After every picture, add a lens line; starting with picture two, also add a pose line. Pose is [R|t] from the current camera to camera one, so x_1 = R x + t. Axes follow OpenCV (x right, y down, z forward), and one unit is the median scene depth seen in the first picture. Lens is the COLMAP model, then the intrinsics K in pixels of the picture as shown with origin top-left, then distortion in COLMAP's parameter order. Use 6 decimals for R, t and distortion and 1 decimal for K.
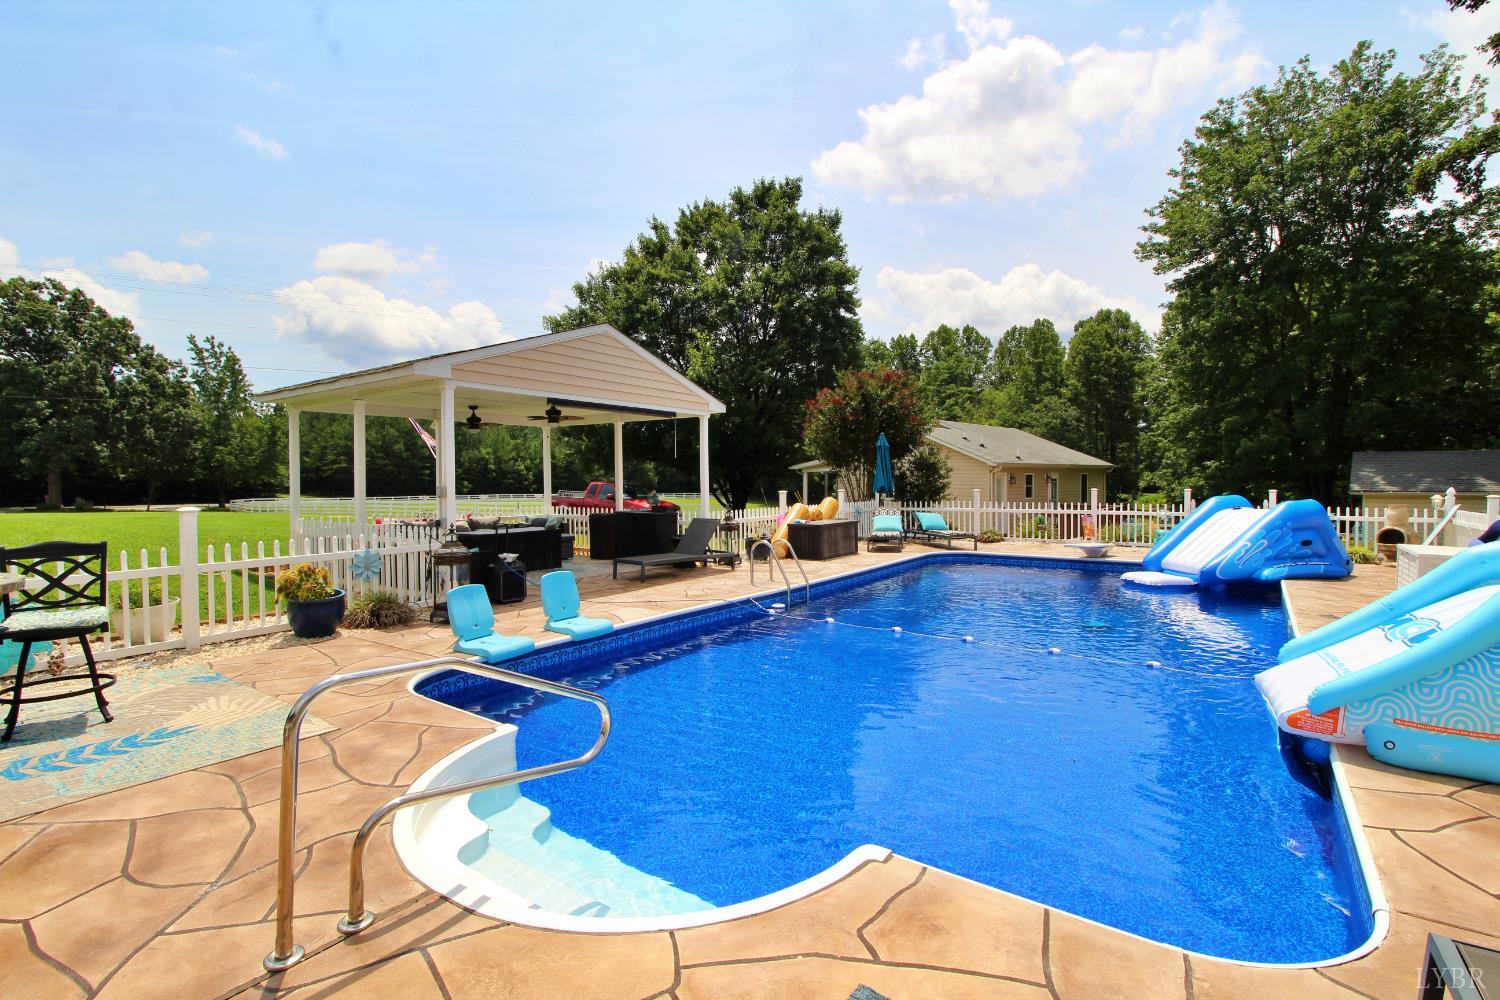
lens RADIAL K [[700.1, 0, 752.1], [0, 700.1, 491.2], [0, 0, 1]] dist [0.000990, -0.013052]
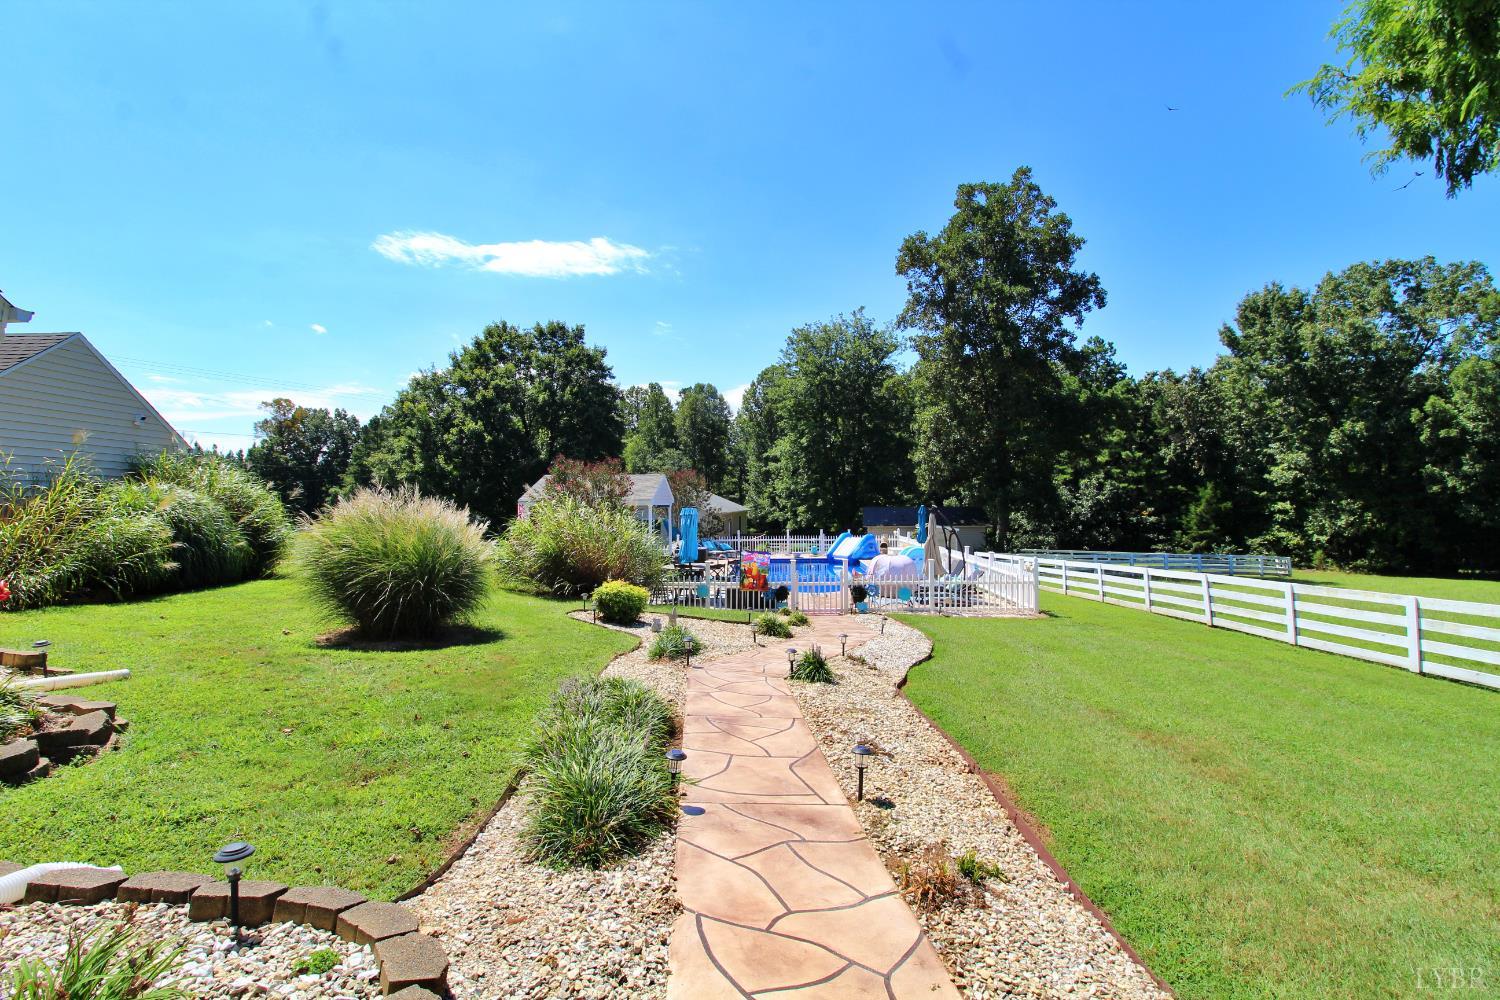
lens RADIAL K [[700.1, 0, 752.1], [0, 700.1, 491.2], [0, 0, 1]] dist [0.000990, -0.013052]
pose [[0.829421, 0.011059, 0.558514, -0.473173], [0.009337, 0.999390, -0.033654, -0.027987], [-0.558546, 0.033129, 0.828812, -0.459714]]
